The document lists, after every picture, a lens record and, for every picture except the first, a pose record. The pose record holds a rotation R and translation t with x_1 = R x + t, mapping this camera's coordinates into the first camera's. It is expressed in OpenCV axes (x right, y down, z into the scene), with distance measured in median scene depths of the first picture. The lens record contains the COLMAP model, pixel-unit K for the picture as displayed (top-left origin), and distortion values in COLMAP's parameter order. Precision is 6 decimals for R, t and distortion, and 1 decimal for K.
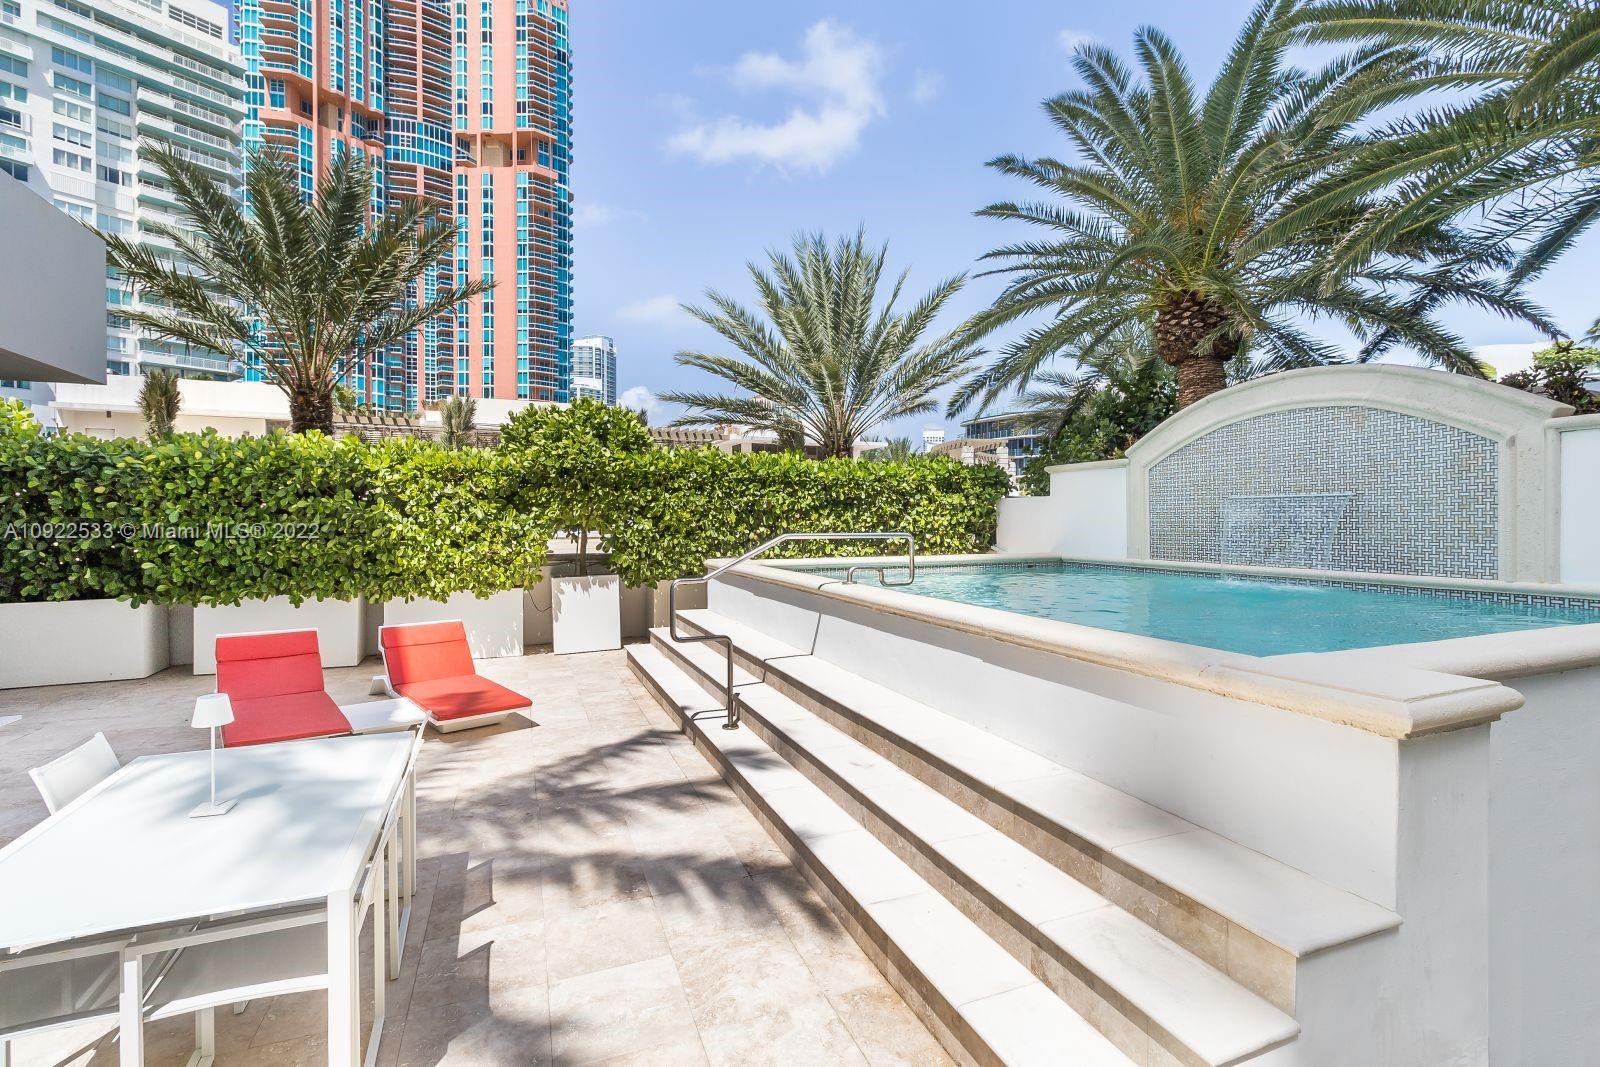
lens RADIAL K [[732.0, 0, 797.0], [0, 732.0, 525.6], [0, 0, 1]] dist [0.001625, -0.000142]
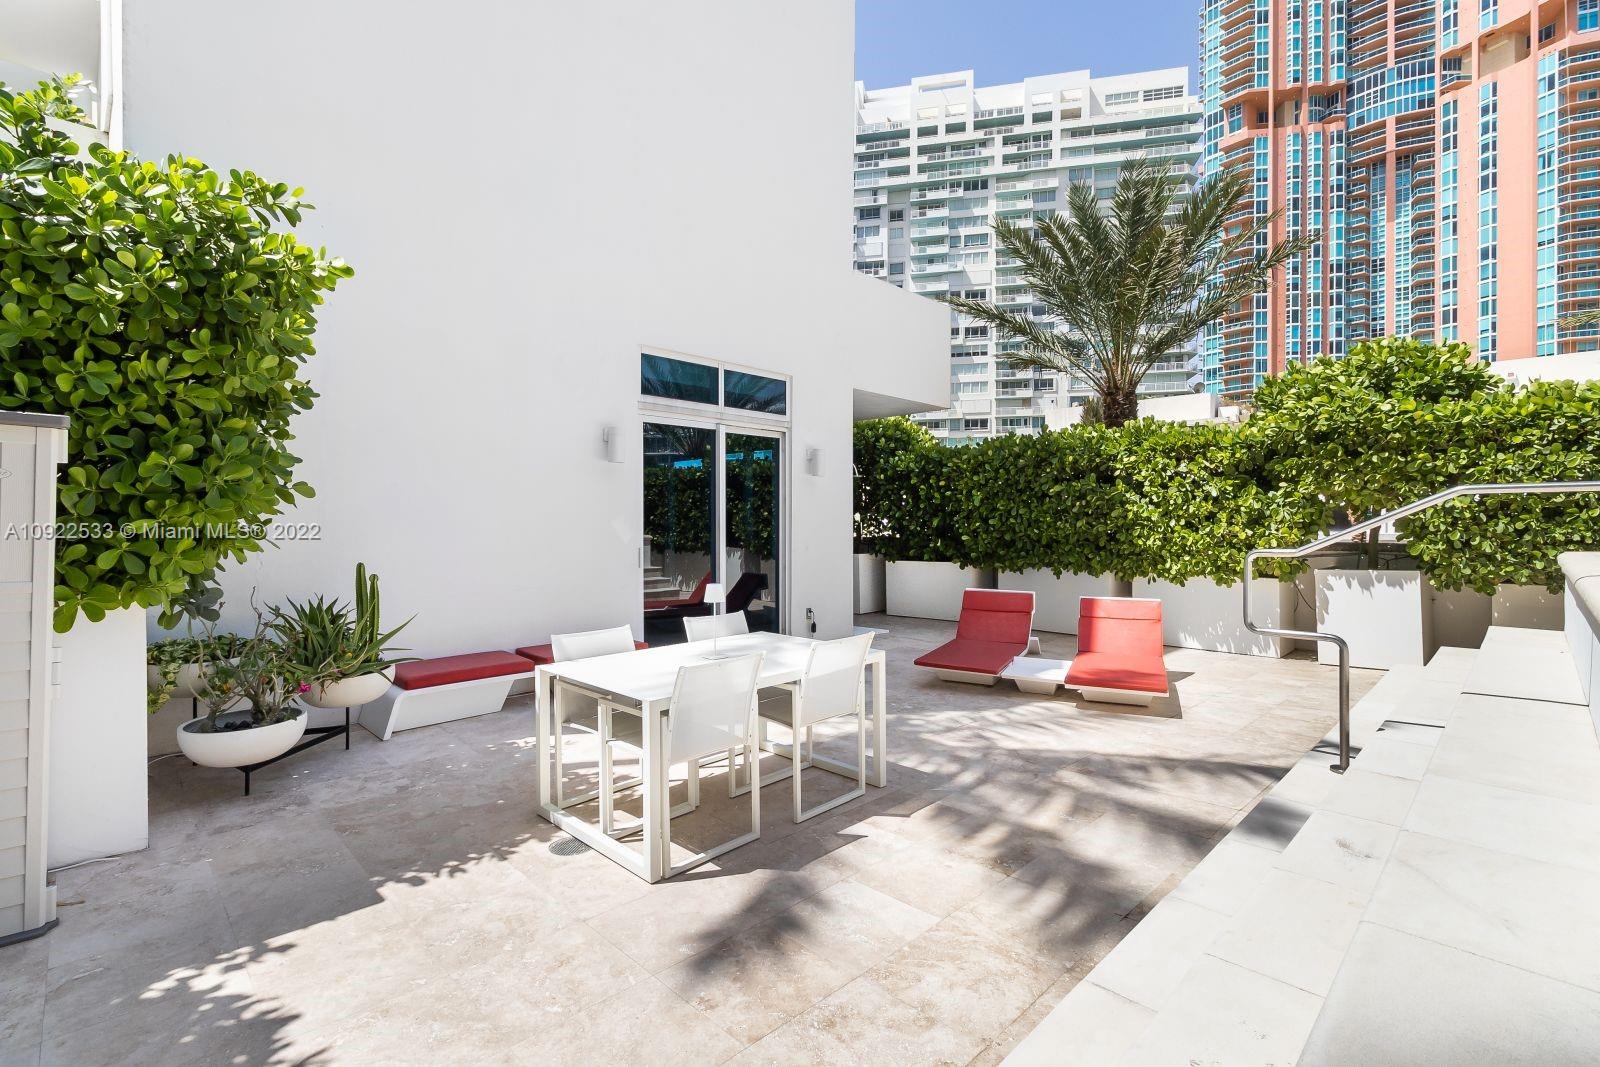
lens RADIAL K [[732.0, 0, 797.0], [0, 732.0, 525.6], [0, 0, 1]] dist [0.001625, -0.000142]
pose [[0.393399, 0.002783, -0.919364, 0.174560], [-0.008441, 0.999964, -0.000585, 0.026325], [0.919329, 0.007991, 0.393409, 0.134587]]
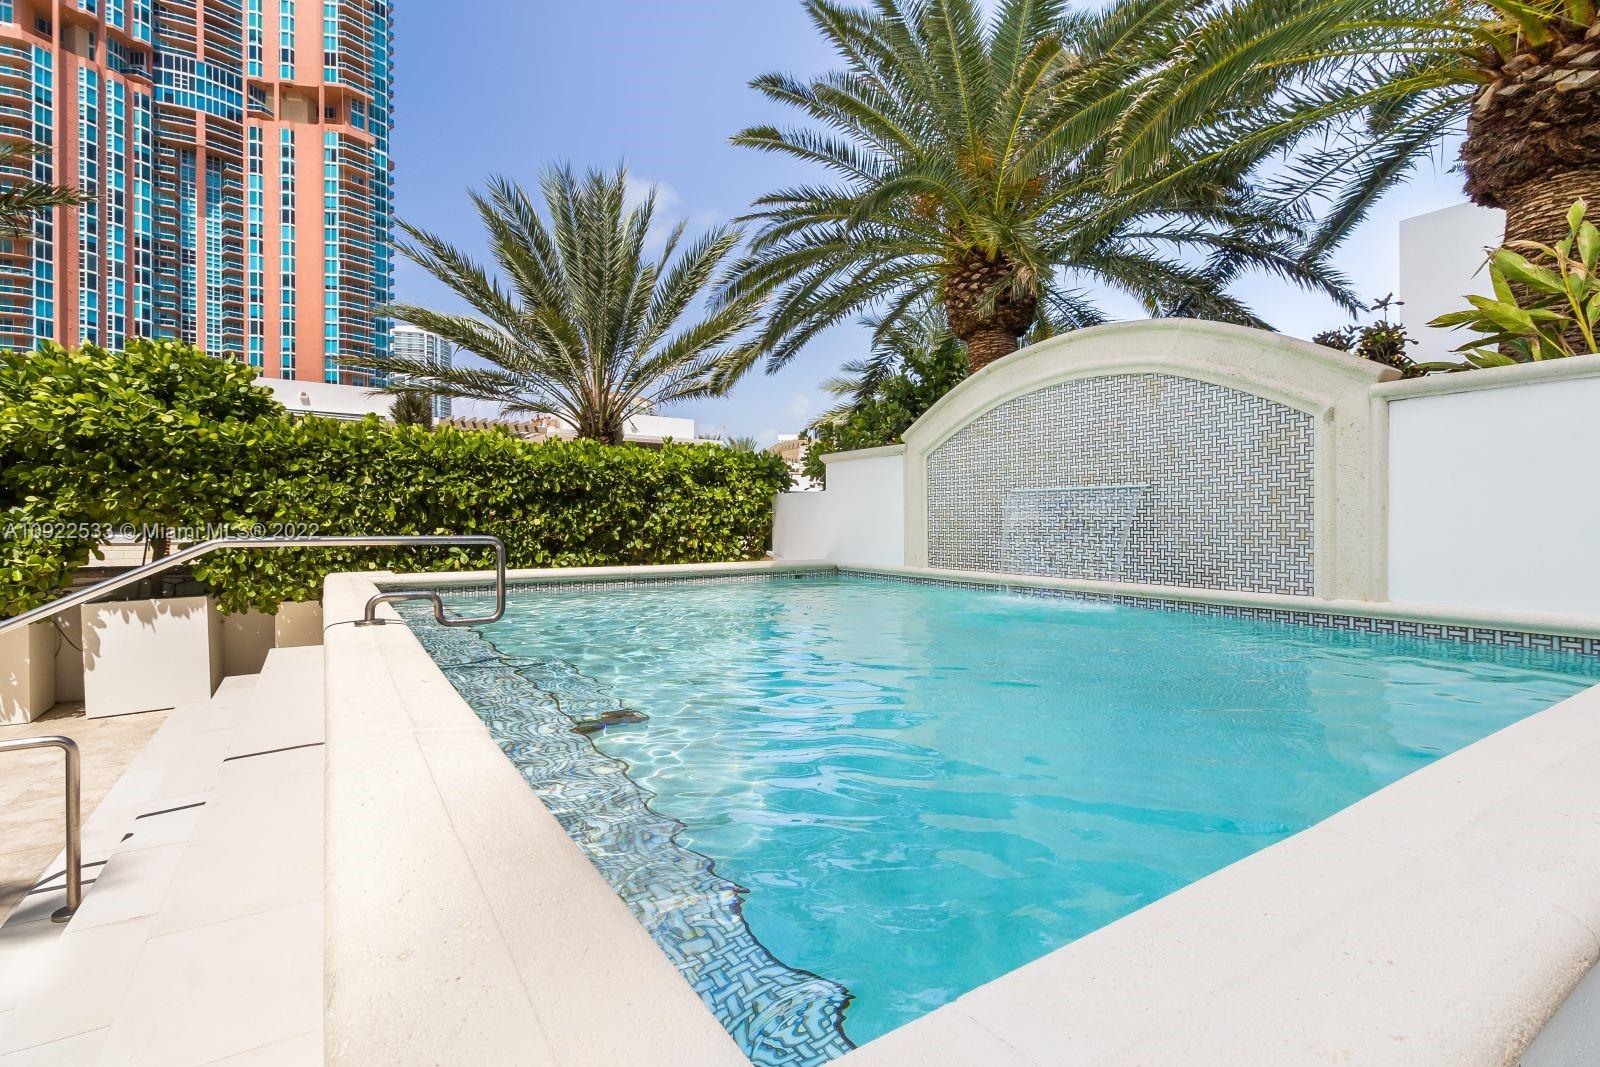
lens RADIAL K [[732.0, 0, 797.0], [0, 732.0, 525.6], [0, 0, 1]] dist [0.001625, -0.000142]
pose [[0.981128, 0.001828, 0.193350, 0.160550], [-0.001260, 0.999995, -0.003058, 0.001843], [-0.193355, 0.002756, 0.981125, 0.203370]]
